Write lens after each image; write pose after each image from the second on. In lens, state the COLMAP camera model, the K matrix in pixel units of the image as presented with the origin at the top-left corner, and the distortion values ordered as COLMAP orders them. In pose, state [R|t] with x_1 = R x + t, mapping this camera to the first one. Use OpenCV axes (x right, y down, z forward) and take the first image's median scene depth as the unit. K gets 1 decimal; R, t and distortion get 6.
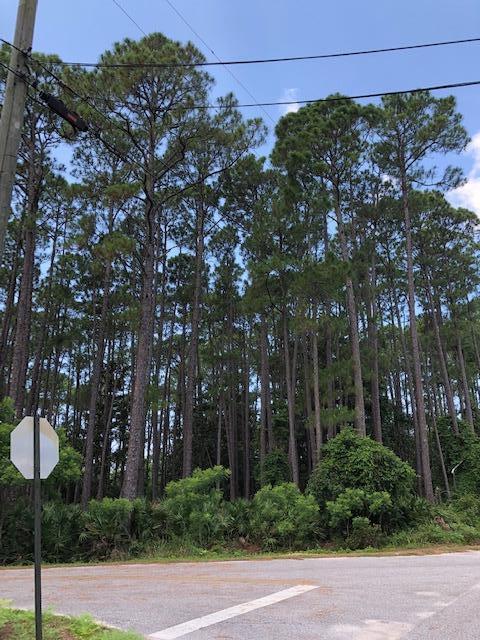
lens RADIAL K [[541.9, 0, 240.0], [0, 541.9, 320.0], [0, 0, 1]] dist [0.002807, -0.003940]
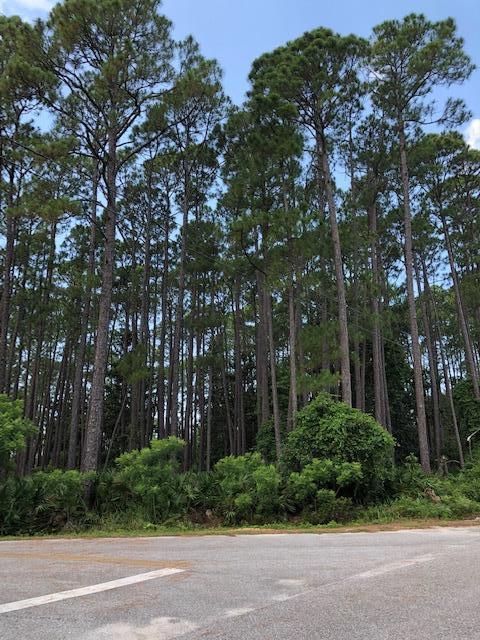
lens RADIAL K [[541.9, 0, 240.0], [0, 541.9, 320.0], [0, 0, 1]] dist [0.002807, -0.003940]
pose [[0.991950, -0.036748, -0.121178, 0.173431], [0.042986, 0.997860, 0.049274, 0.022154], [0.119108, -0.054087, 0.991407, 0.076082]]
